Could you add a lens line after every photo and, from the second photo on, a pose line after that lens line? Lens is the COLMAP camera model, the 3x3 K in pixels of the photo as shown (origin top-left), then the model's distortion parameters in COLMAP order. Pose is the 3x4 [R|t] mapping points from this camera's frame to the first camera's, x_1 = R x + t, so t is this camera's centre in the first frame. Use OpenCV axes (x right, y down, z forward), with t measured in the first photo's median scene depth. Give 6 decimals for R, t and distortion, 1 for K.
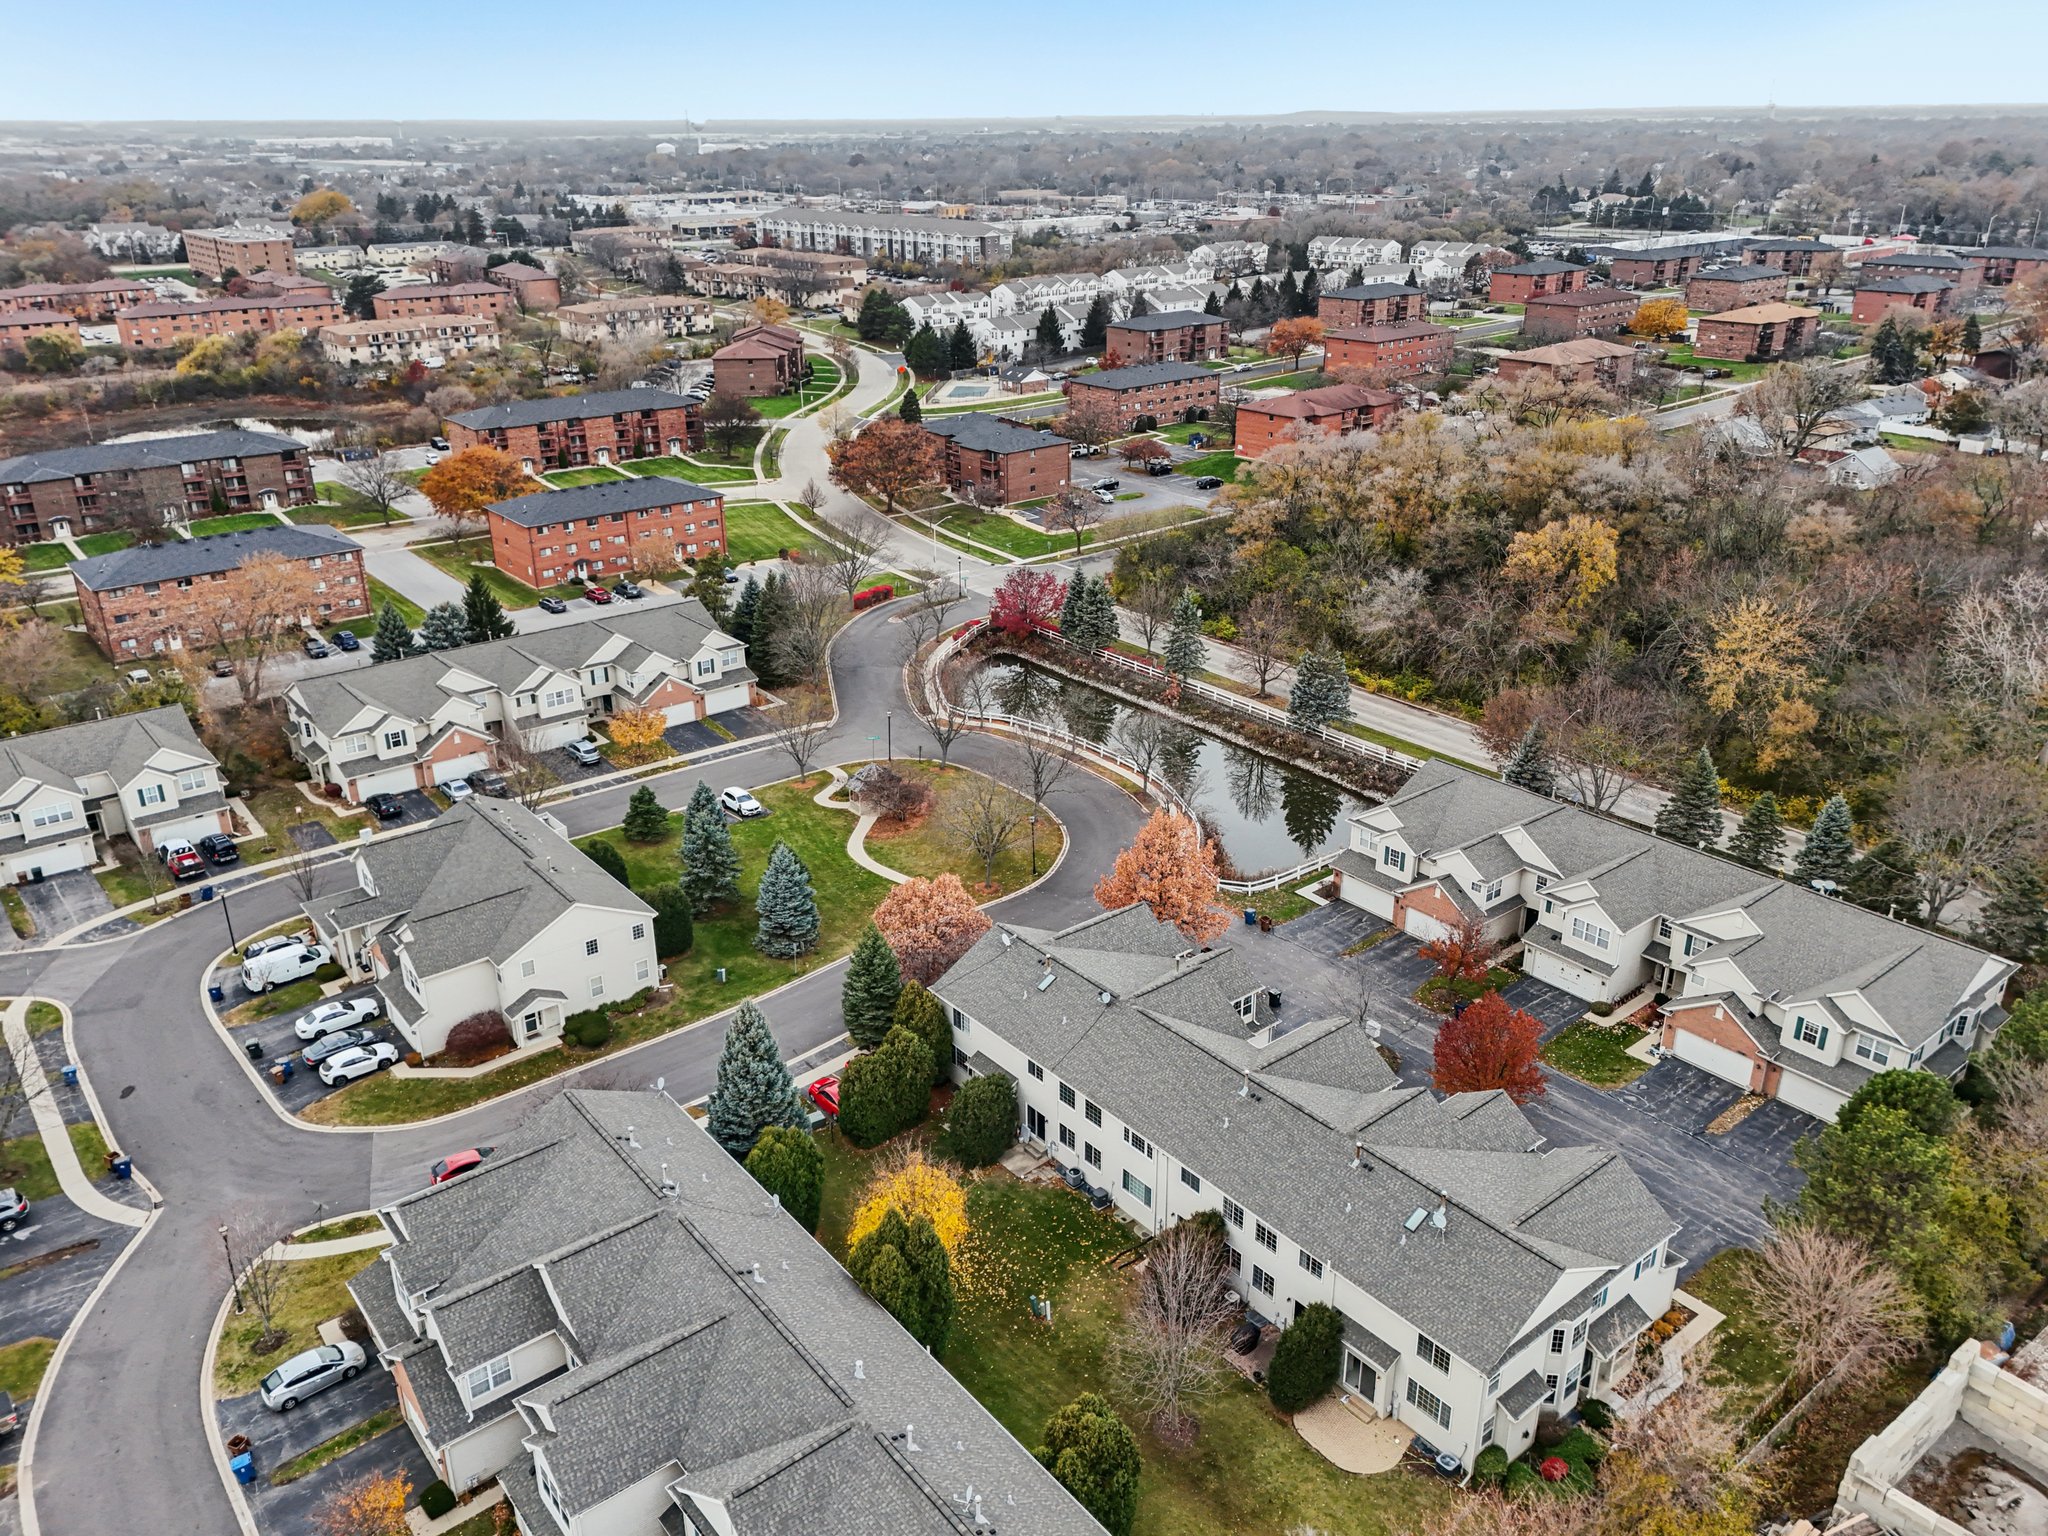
lens RADIAL K [[1489.6, 0, 1030.8], [0, 1489.6, 805.1], [0, 0, 1]] dist [0.102465, -0.114916]
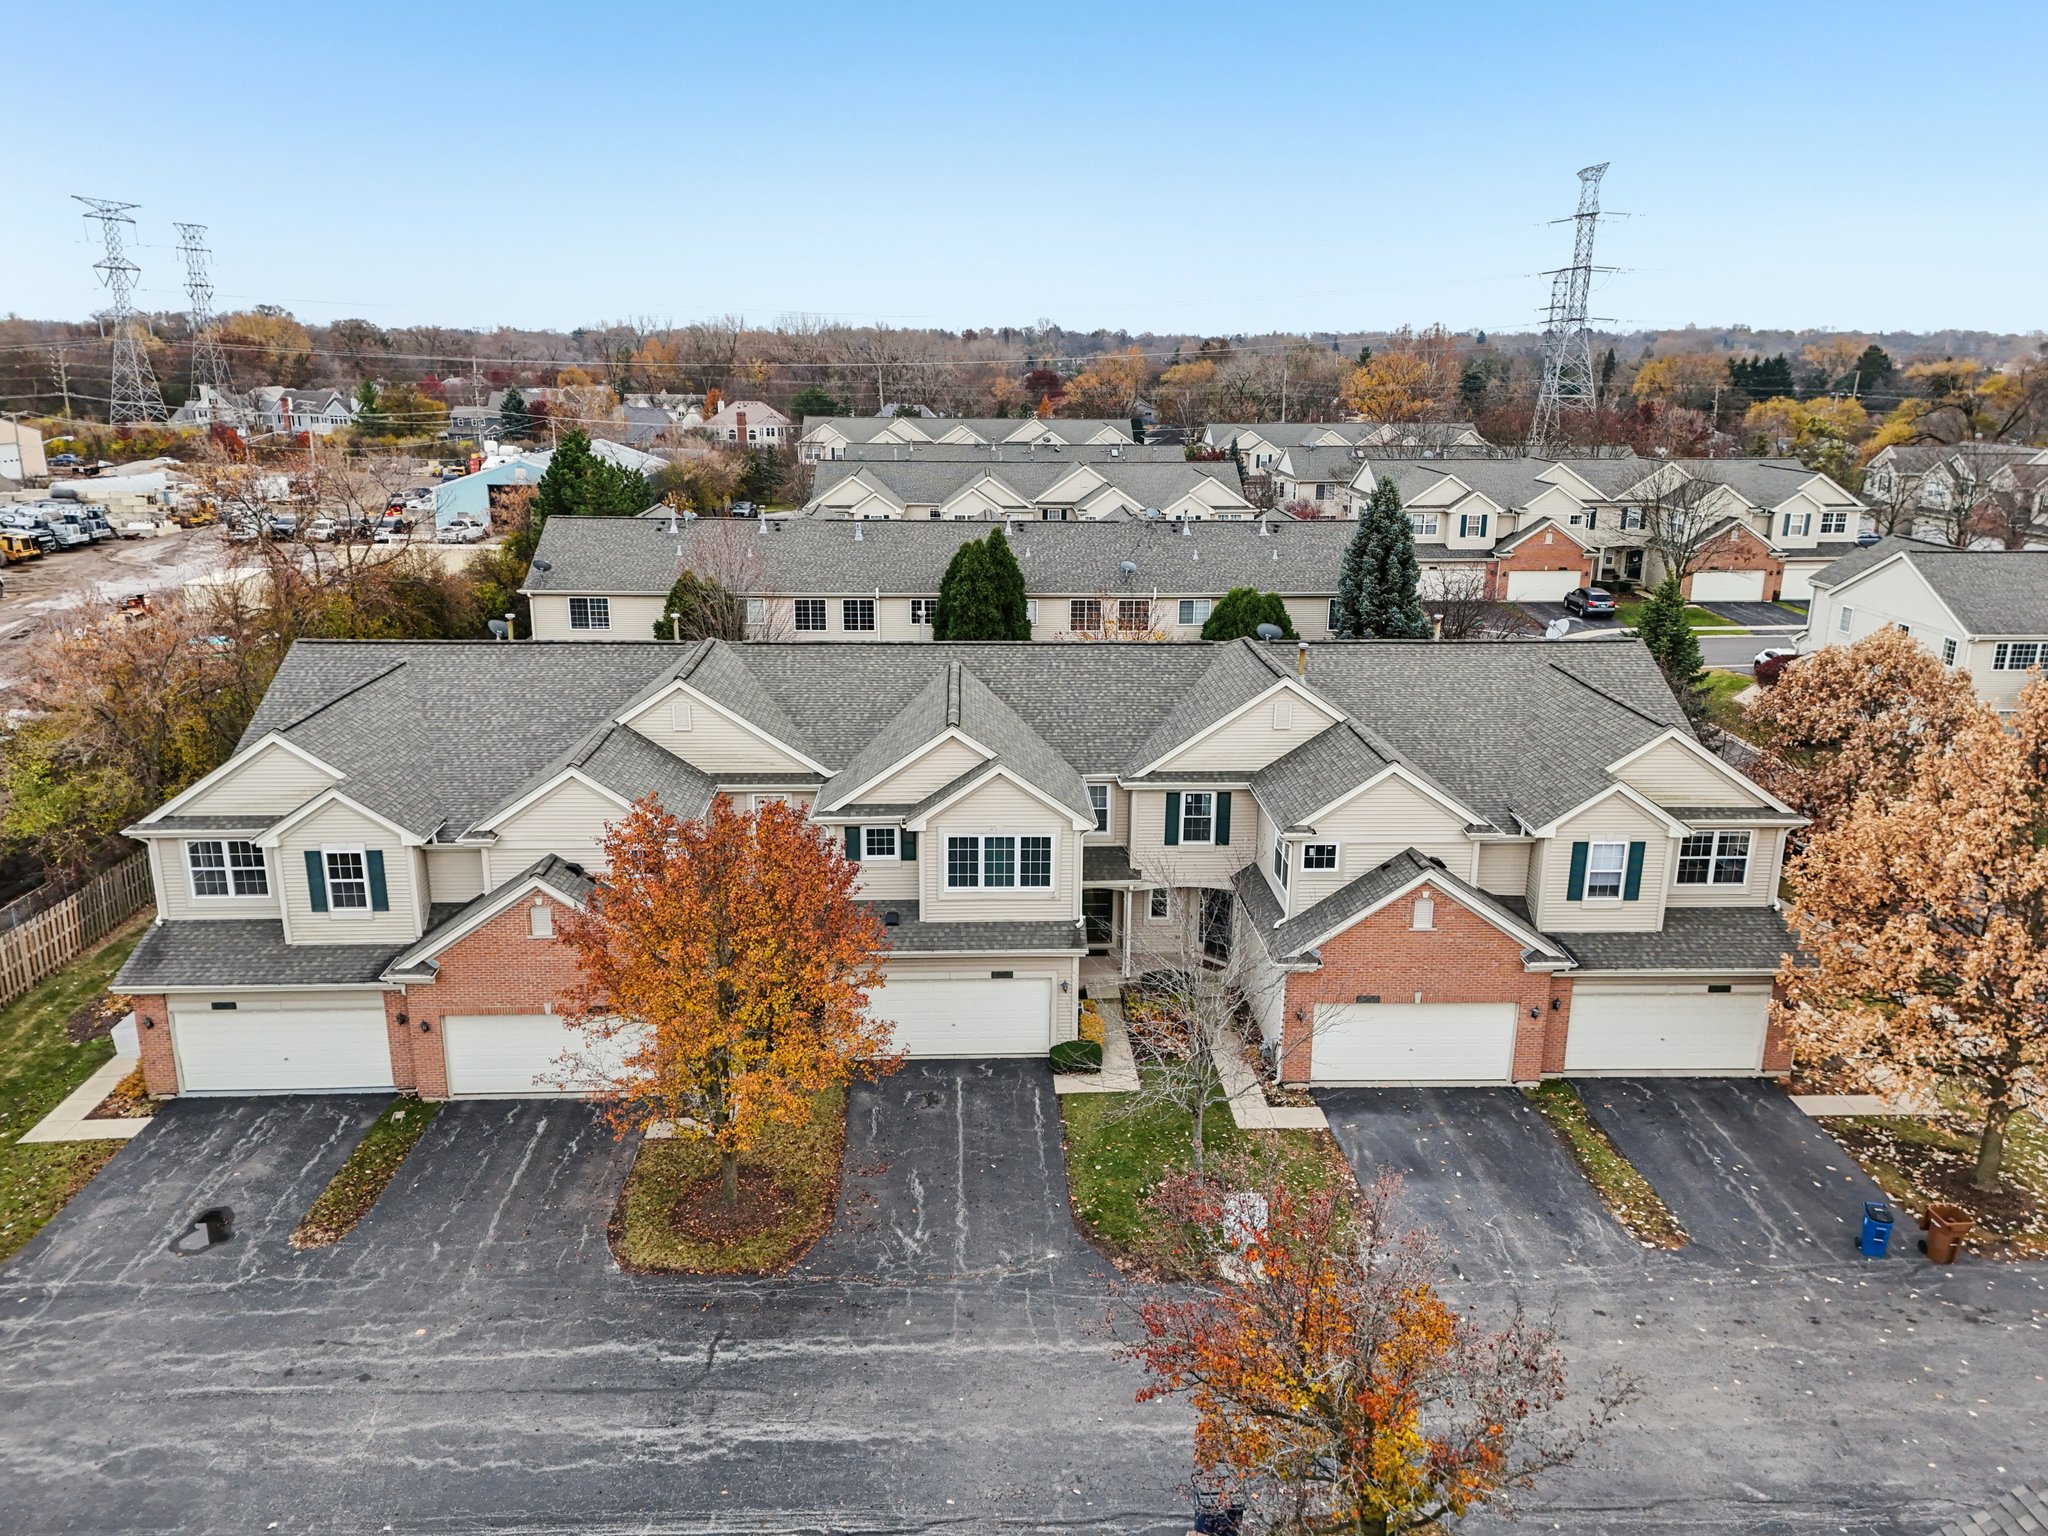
lens RADIAL K [[1498.8, 0, 1024.0], [0, 1498.8, 768.0], [0, 0, 1]] dist [0.101821, -0.110263]
pose [[0.594596, -0.206848, 0.776961, 0.078964], [0.317894, 0.948082, 0.009127, 0.053454], [-0.738511, 0.241564, 0.629482, 0.658666]]
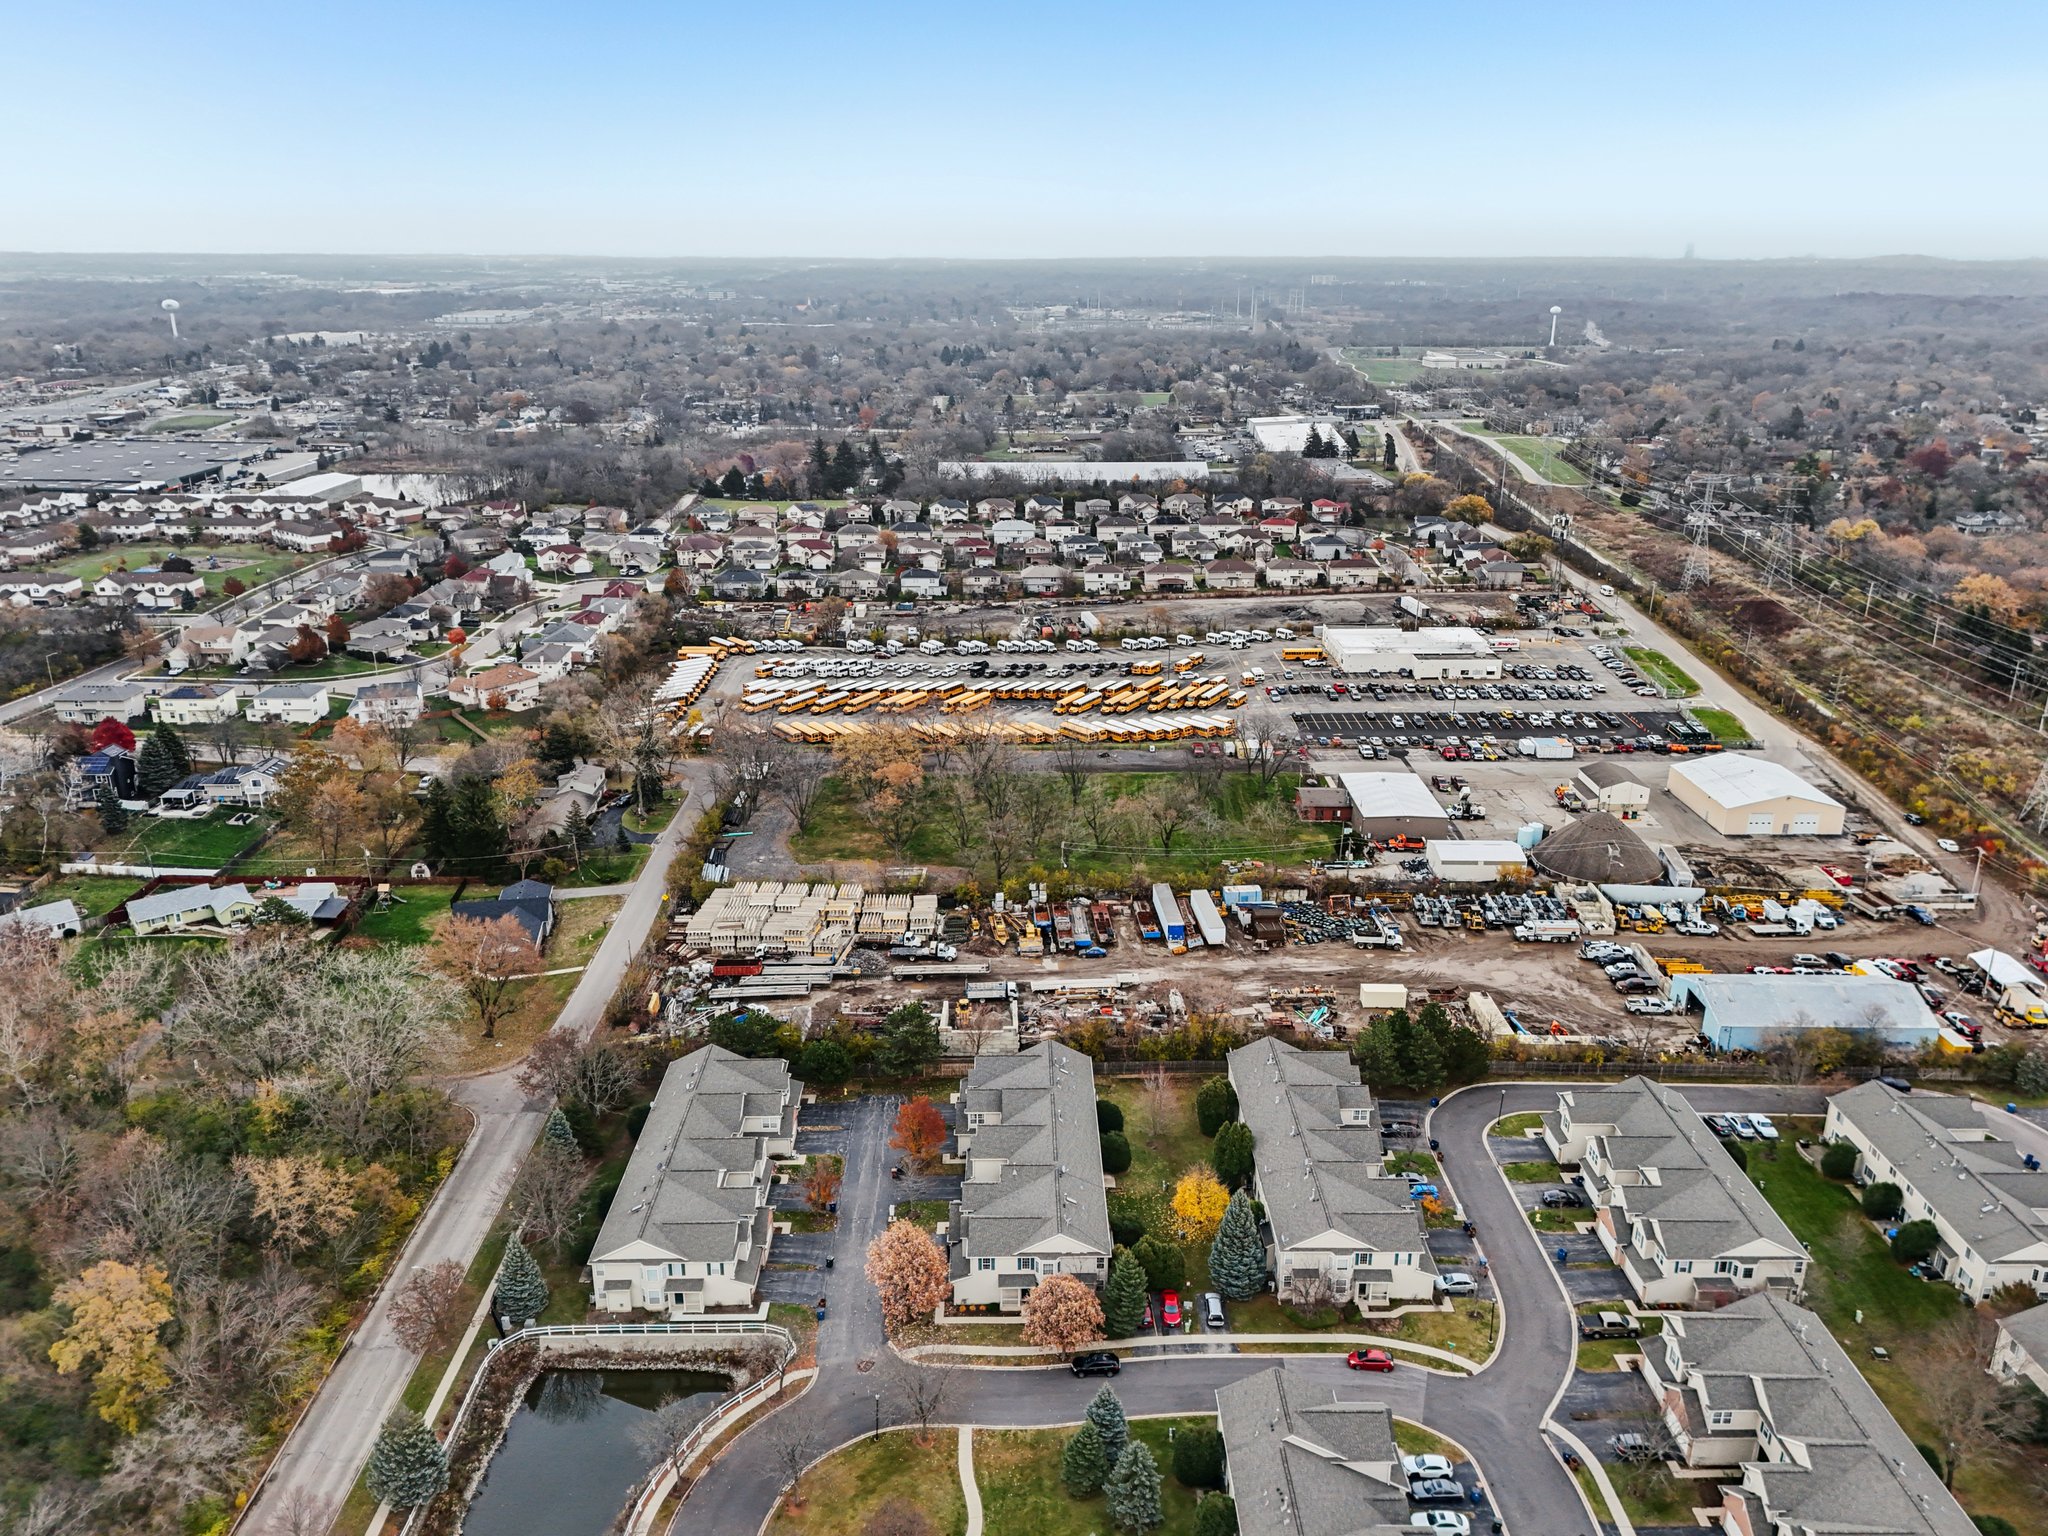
lens RADIAL K [[1498.8, 0, 1024.0], [0, 1498.8, 768.0], [0, 0, 1]] dist [0.101821, -0.110263]
pose [[-0.782994, -0.198276, 0.589582, -0.716120], [0.260624, 0.756054, 0.600382, -1.083433], [-0.564797, 0.623755, -0.540310, 1.309201]]
